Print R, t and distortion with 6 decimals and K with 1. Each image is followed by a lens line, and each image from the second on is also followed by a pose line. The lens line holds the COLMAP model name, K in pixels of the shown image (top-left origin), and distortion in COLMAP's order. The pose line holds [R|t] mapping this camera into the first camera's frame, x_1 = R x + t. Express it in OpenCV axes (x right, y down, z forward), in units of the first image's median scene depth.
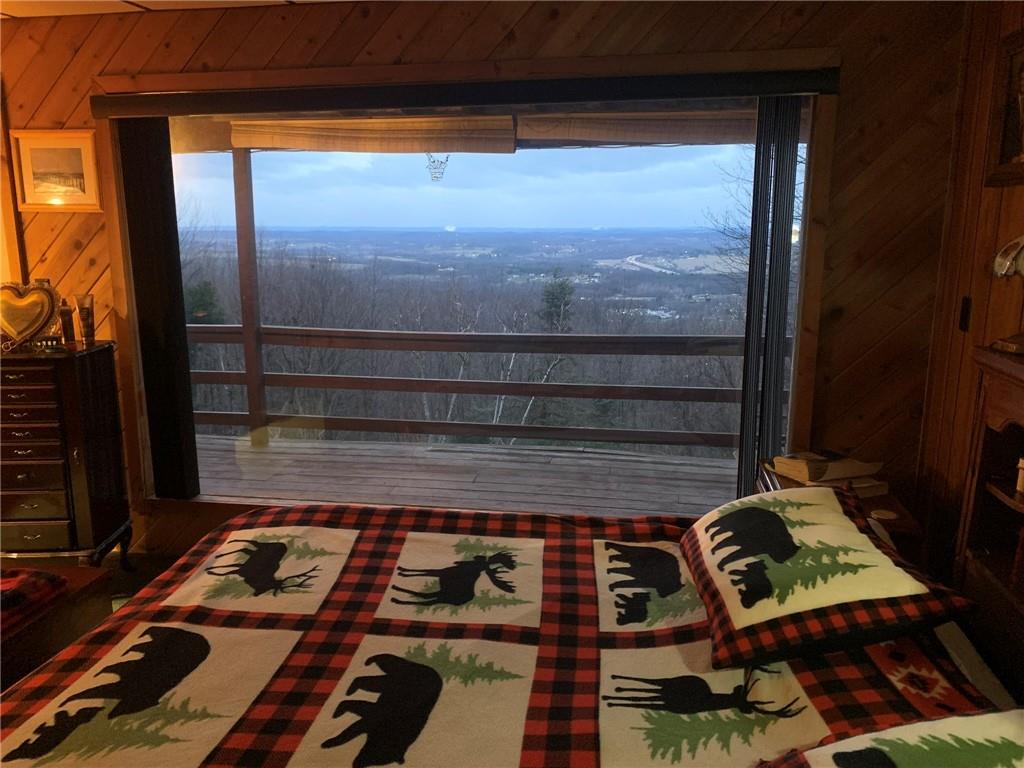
lens RADIAL K [[781.2, 0, 512.0], [0, 781.2, 384.0], [0, 0, 1]] dist [0.057075, -0.110308]
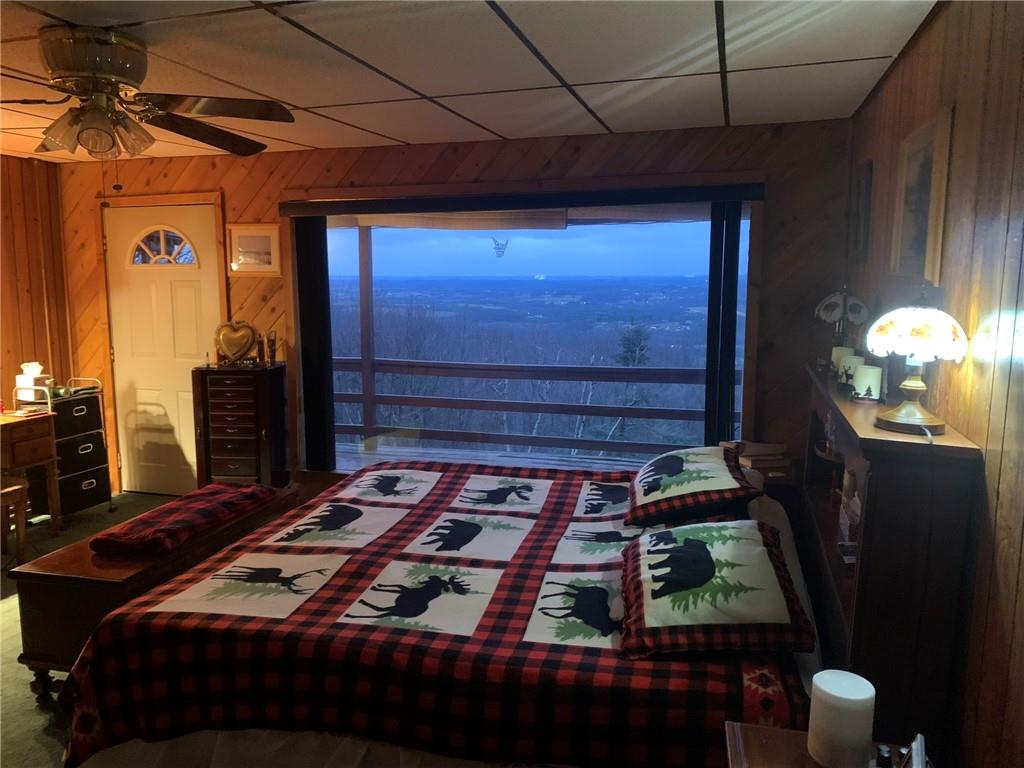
lens RADIAL K [[781.2, 0, 512.0], [0, 781.2, 384.0], [0, 0, 1]] dist [0.057075, -0.110308]
pose [[0.993514, 0.014594, -0.112770, 0.132521], [-0.021317, 0.998052, -0.058641, 0.094113], [0.111695, 0.060664, 0.991889, -0.622840]]
